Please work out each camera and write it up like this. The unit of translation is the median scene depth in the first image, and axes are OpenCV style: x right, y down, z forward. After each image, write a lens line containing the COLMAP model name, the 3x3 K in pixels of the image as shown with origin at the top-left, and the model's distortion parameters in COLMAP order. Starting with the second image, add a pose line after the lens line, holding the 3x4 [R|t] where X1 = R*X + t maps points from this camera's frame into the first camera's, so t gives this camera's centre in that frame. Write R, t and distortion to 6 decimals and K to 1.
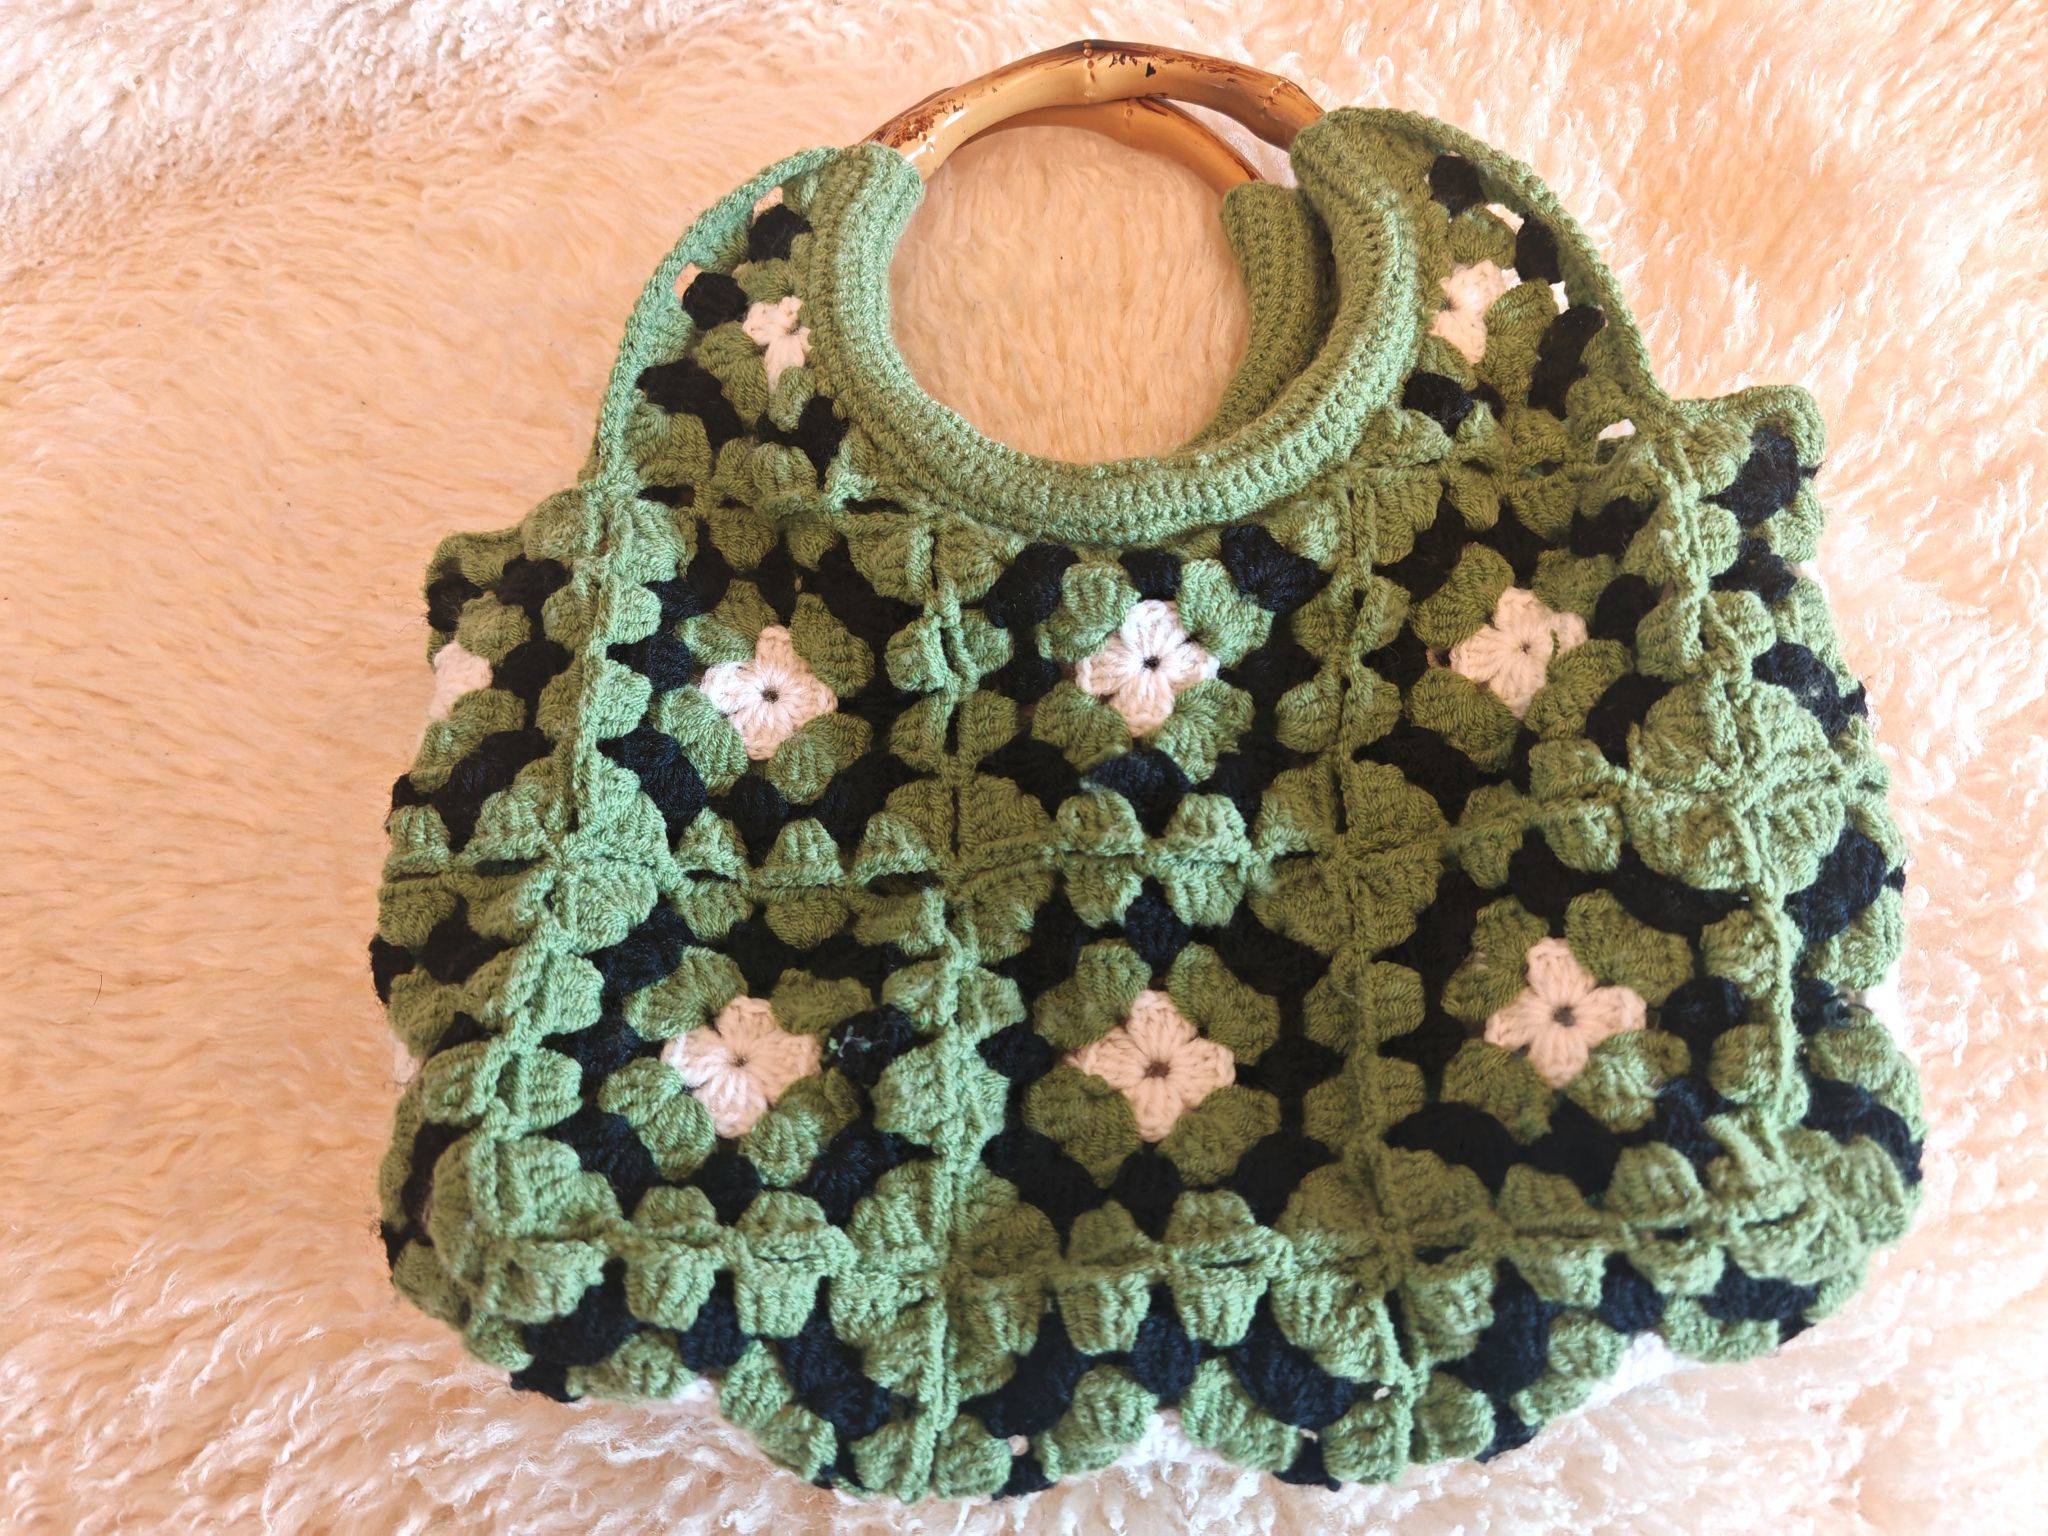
lens RADIAL K [[1654.2, 0, 1024.0], [0, 1654.2, 768.0], [0, 0, 1]] dist [0.002980, -0.009039]
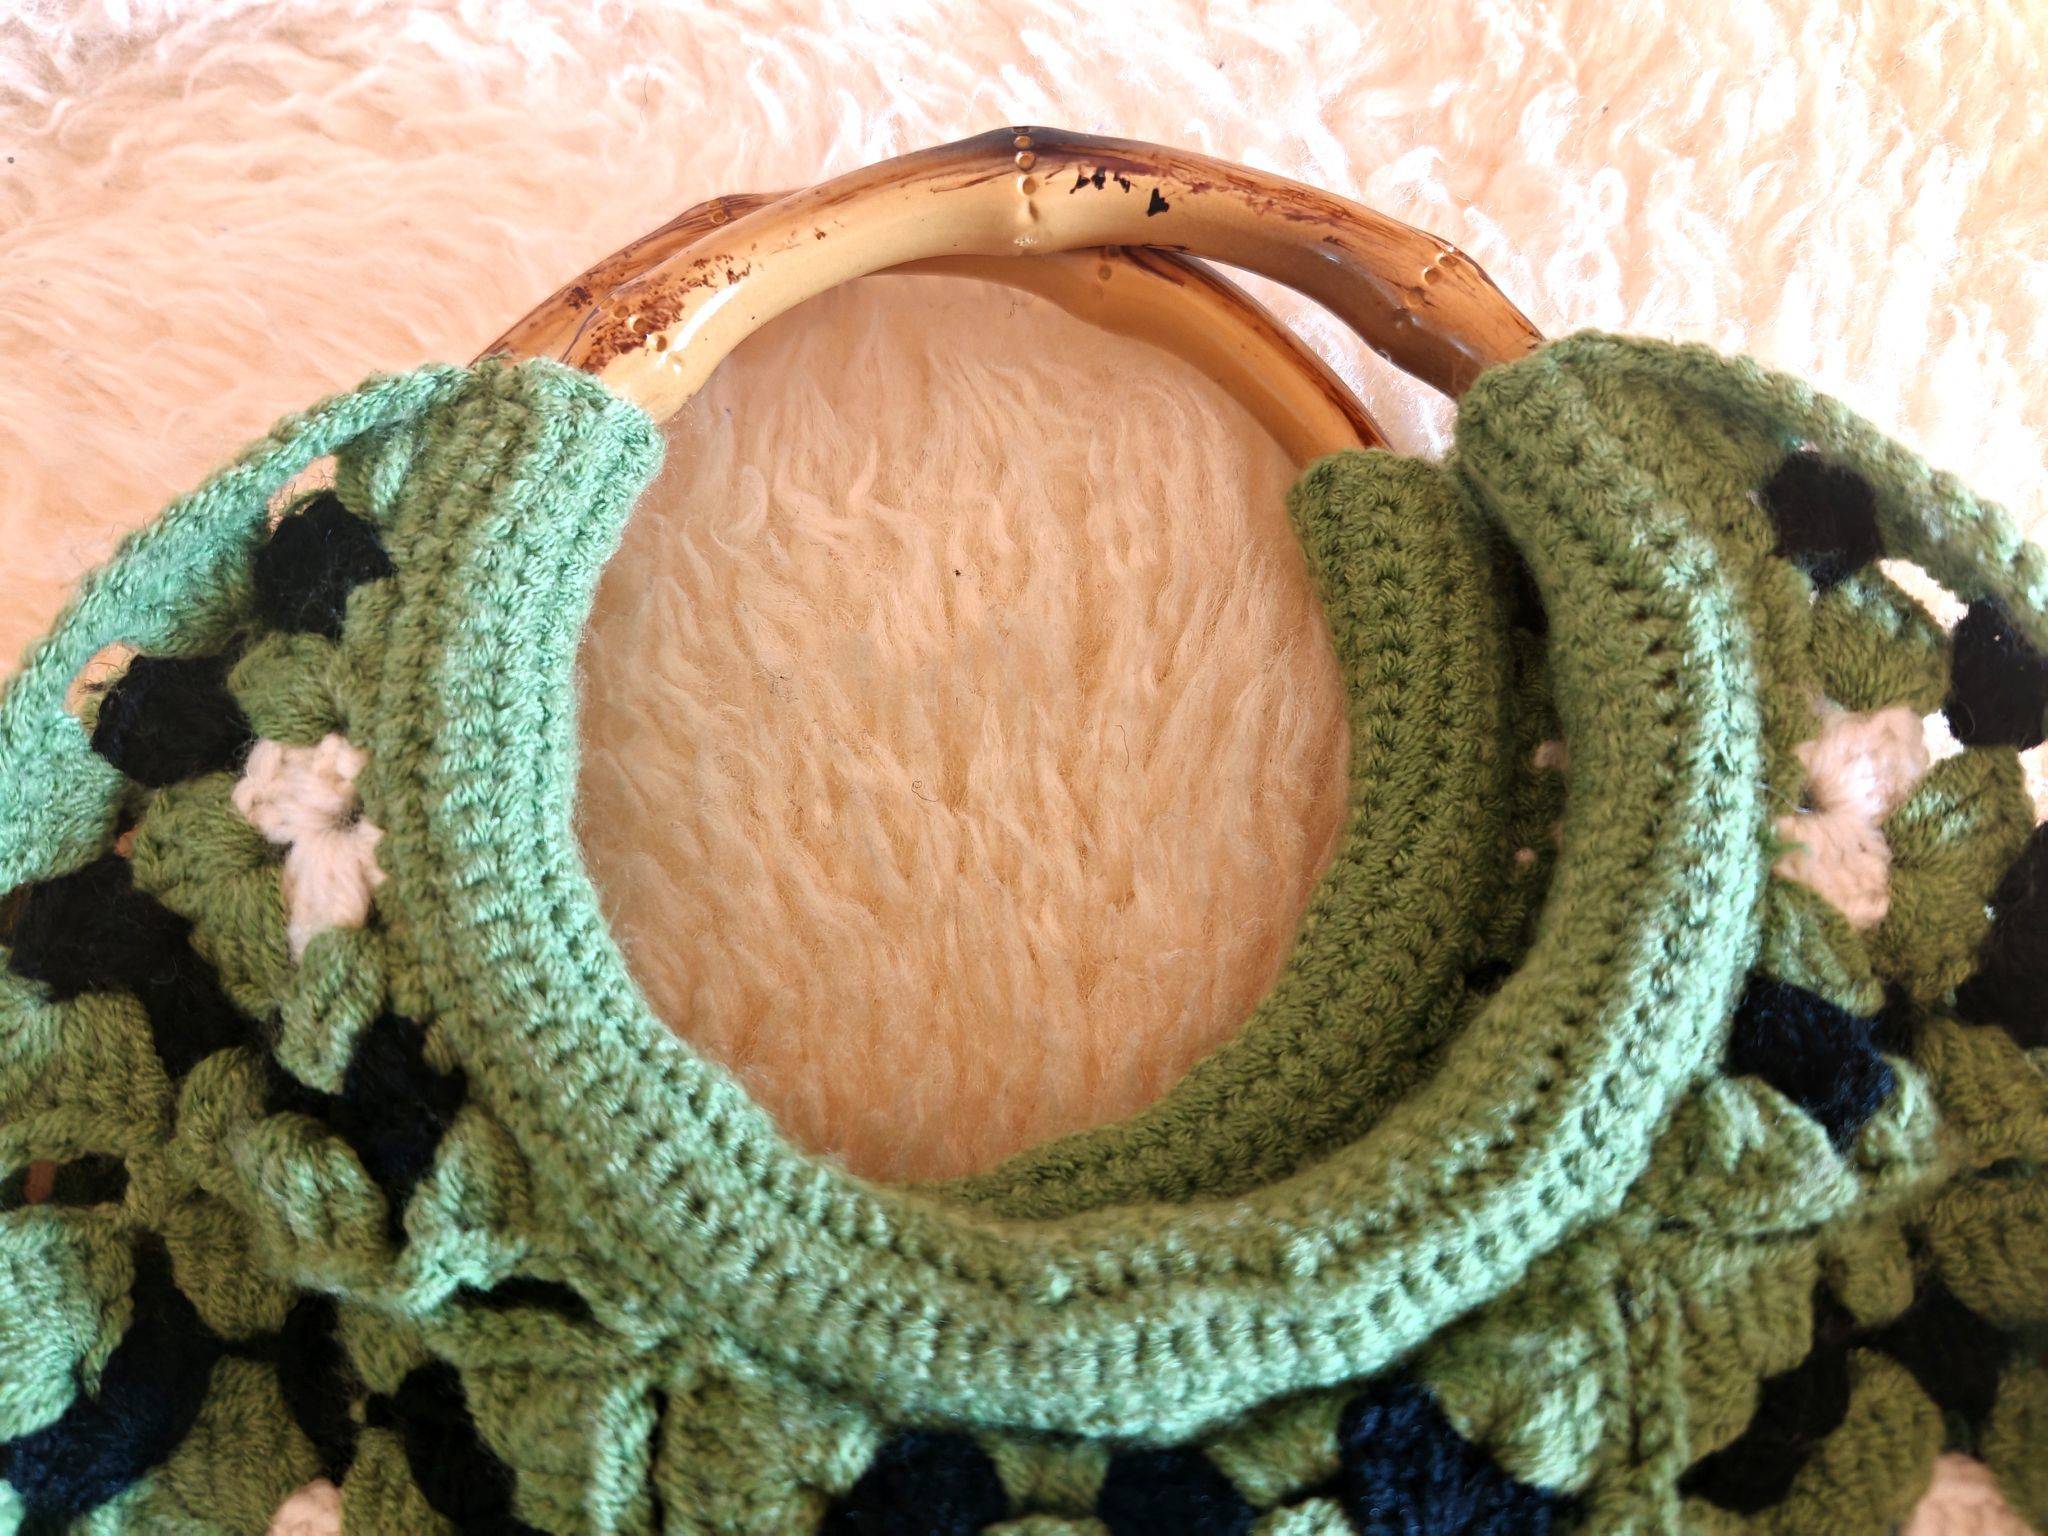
lens RADIAL K [[1664.8, 0, 1024.0], [0, 1664.8, 768.0], [0, 0, 1]] dist [-0.009820, -0.007175]
pose [[0.996449, 0.008726, 0.083742, 0.001651], [-0.015967, 0.996150, 0.086194, -0.335431], [-0.082668, -0.087225, 0.992753, 0.582341]]
